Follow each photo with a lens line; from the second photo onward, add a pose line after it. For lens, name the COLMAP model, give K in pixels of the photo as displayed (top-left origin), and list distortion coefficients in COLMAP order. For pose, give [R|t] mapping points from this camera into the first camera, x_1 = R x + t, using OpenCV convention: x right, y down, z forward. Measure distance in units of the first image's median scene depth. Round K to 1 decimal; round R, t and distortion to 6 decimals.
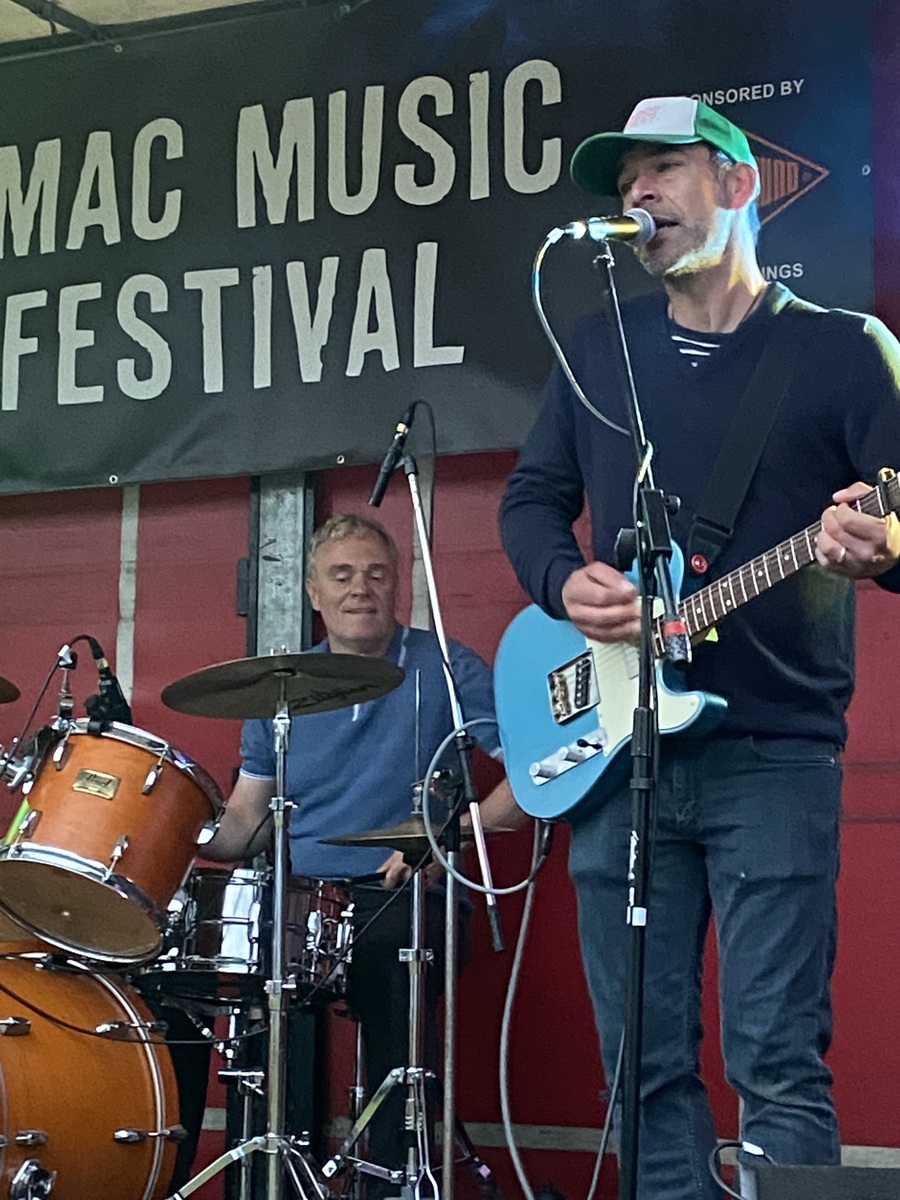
lens RADIAL K [[3010.9, 0, 452.1], [0, 3010.9, 604.0], [0, 0, 1]] dist [0.120911, 0.000000]
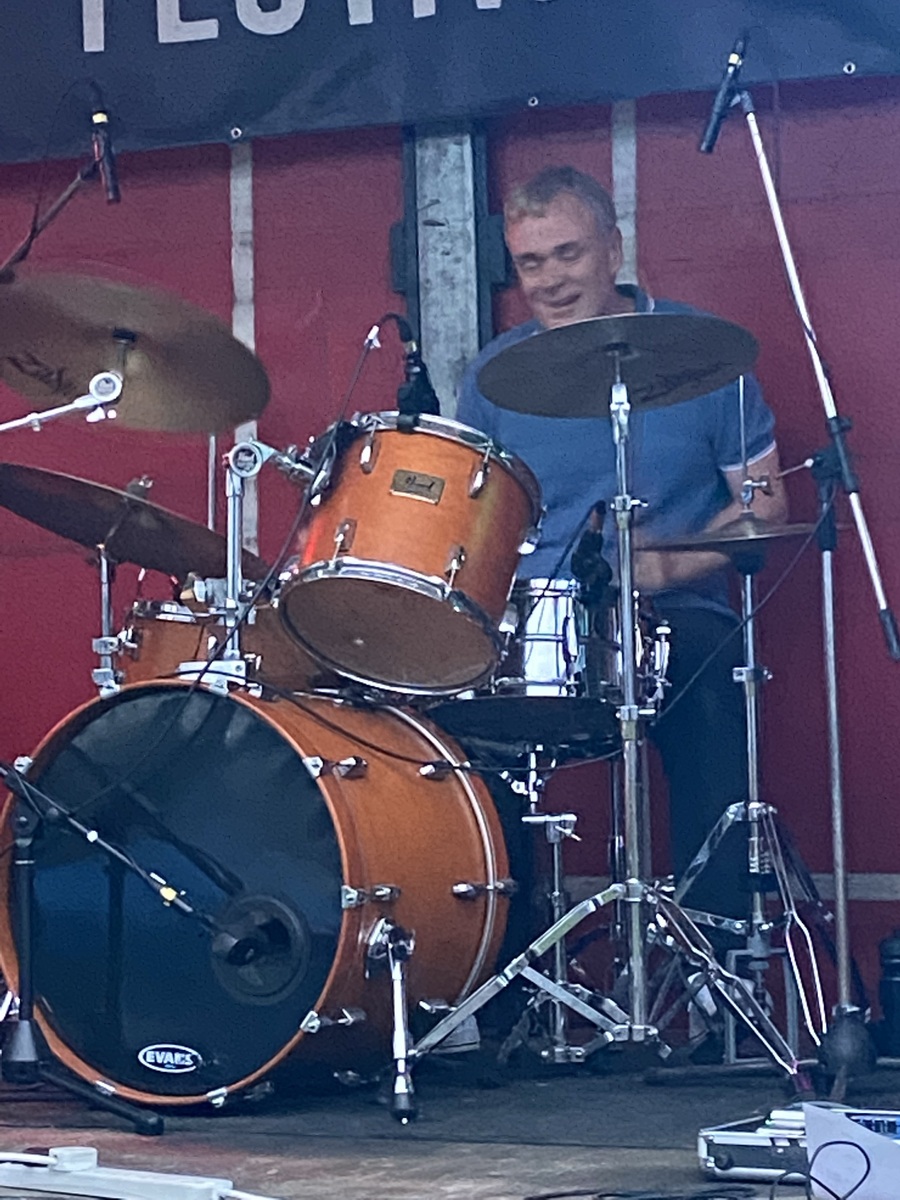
lens RADIAL K [[3844.5, 0, 447.2], [0, 3844.5, 599.5], [0, 0, 1]] dist [0.083597, 0.000000]
pose [[0.993760, -0.038310, 0.104750, -0.190706], [0.029784, 0.996205, 0.081783, 0.001966], [-0.107486, -0.078153, 0.991130, -0.073721]]
